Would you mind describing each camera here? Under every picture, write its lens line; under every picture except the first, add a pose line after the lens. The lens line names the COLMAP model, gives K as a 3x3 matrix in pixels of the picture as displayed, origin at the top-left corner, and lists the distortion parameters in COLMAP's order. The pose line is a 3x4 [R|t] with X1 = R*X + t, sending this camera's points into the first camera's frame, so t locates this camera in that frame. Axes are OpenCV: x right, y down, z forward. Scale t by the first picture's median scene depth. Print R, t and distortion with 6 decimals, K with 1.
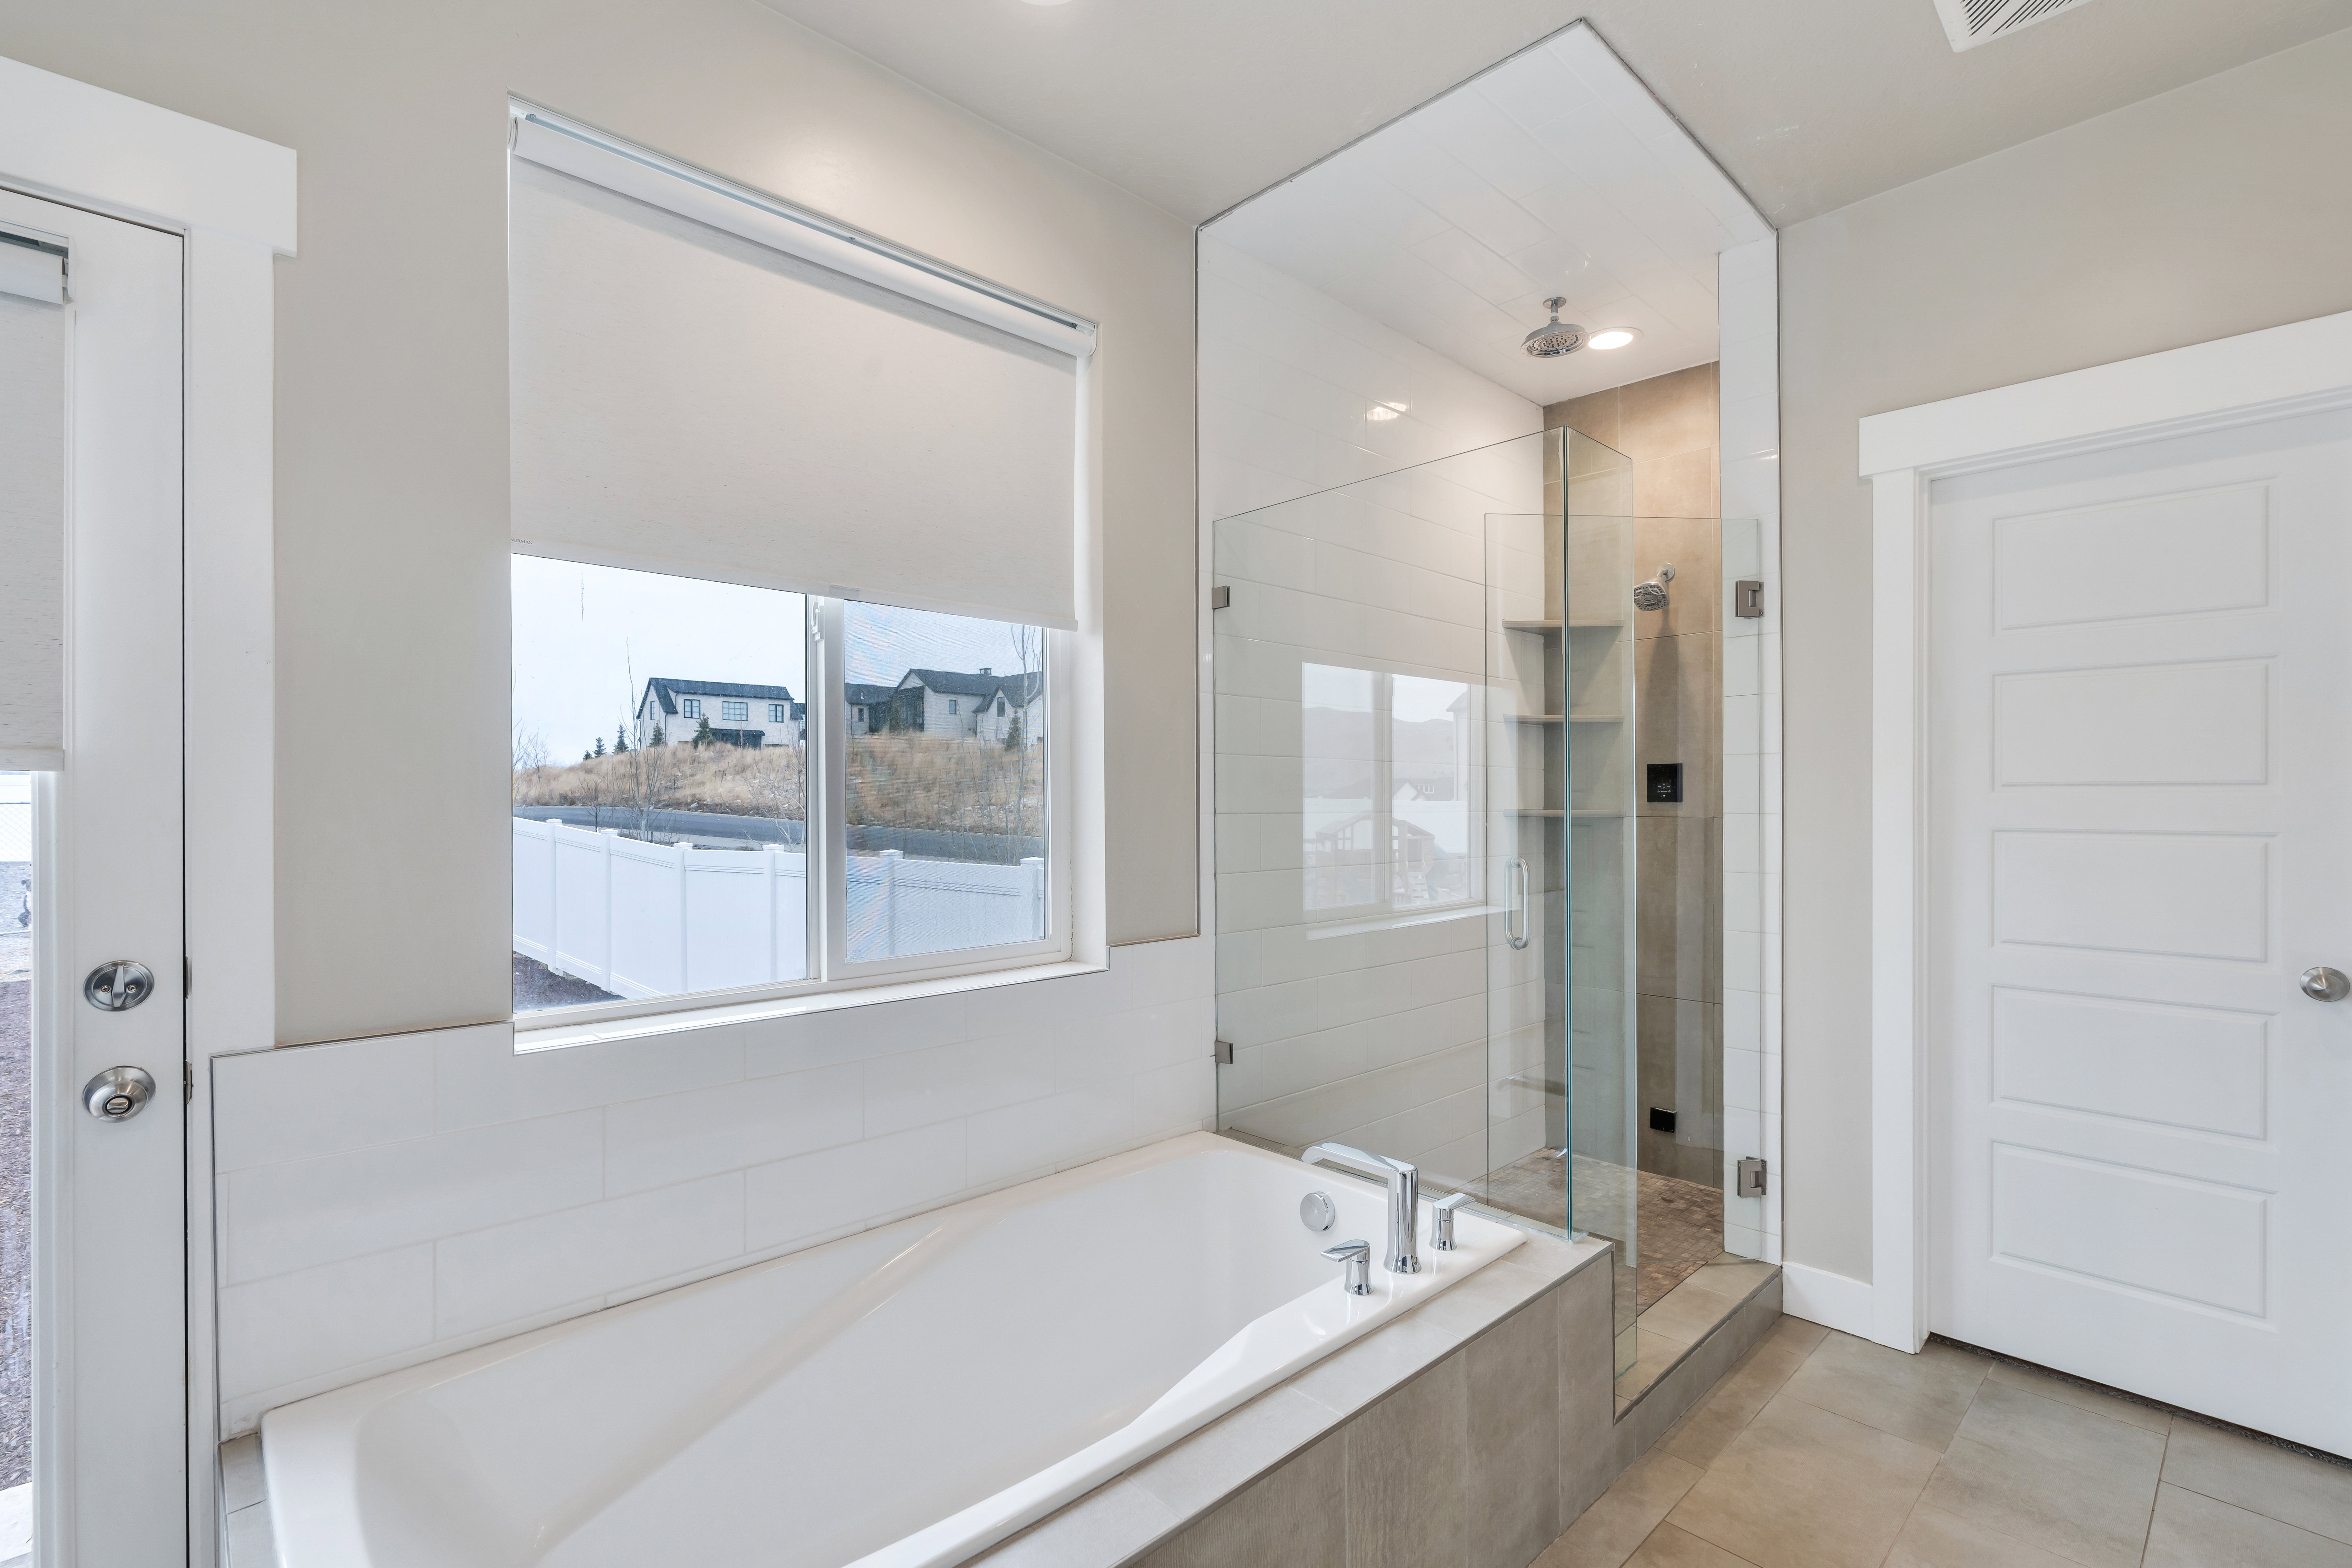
lens RADIAL K [[1061.5, 0, 1188.3], [0, 1061.5, 804.9], [0, 0, 1]] dist [-0.012329, 0.005465]
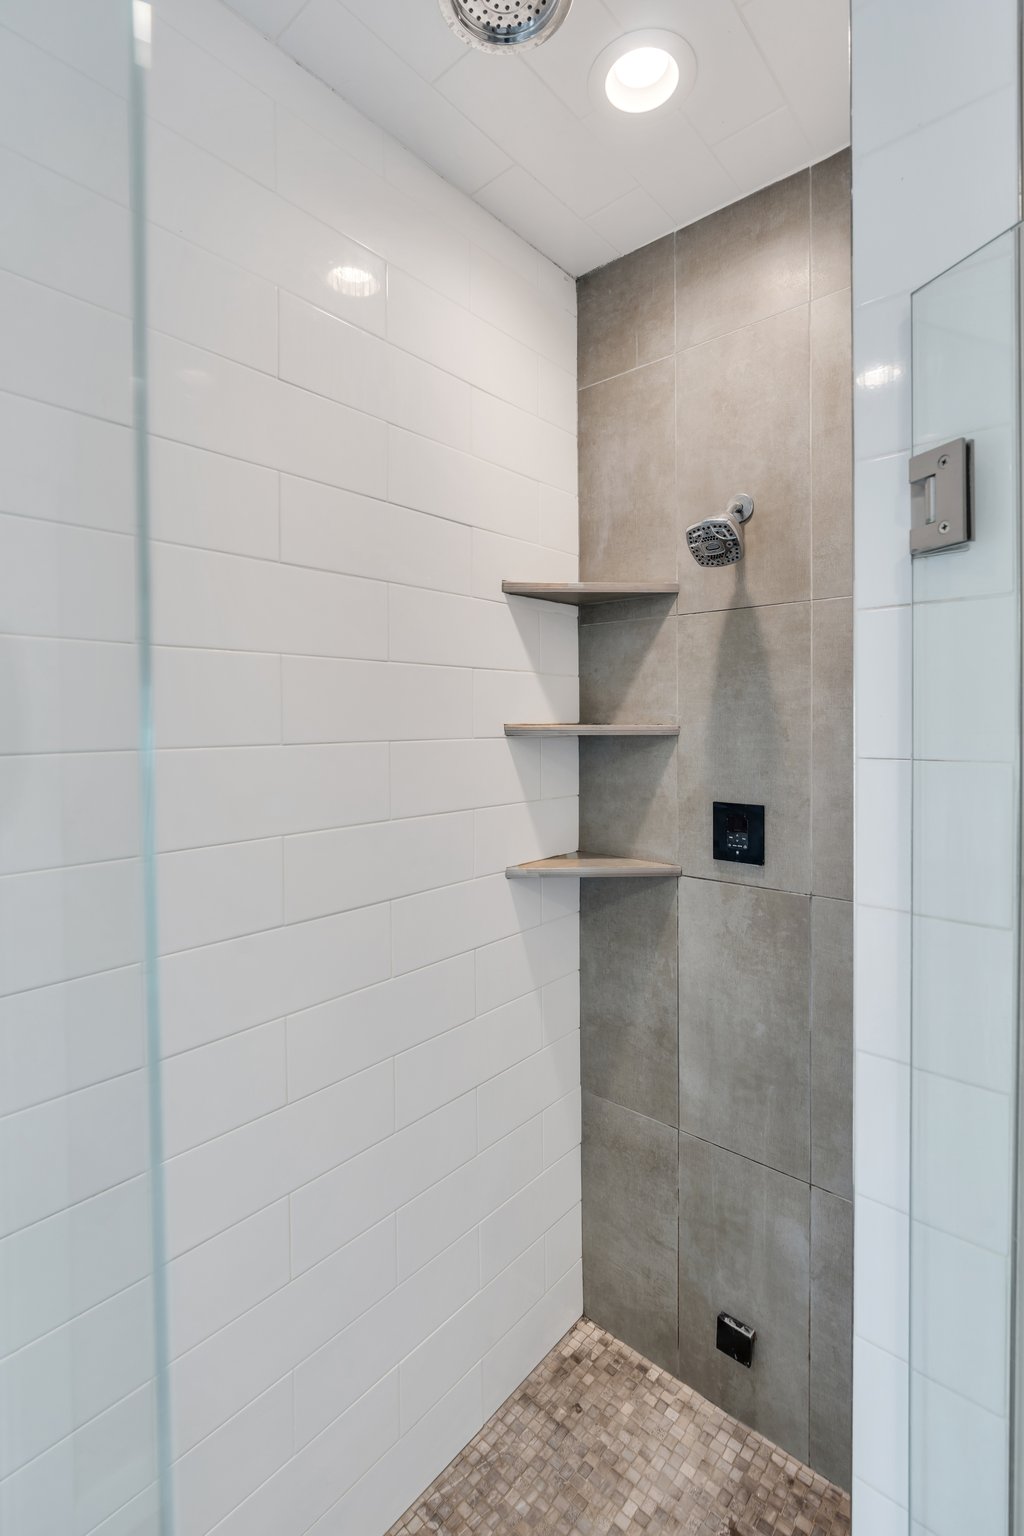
lens RADIAL K [[693.3, 0, 537.1], [0, 693.3, 734.9], [0, 0, 1]] dist [-0.012329, 0.005465]
pose [[0.992756, -0.006949, 0.119945, 0.273818], [0.004585, 0.999790, 0.019967, -0.089900], [-0.120059, -0.019272, 0.992580, 0.588168]]
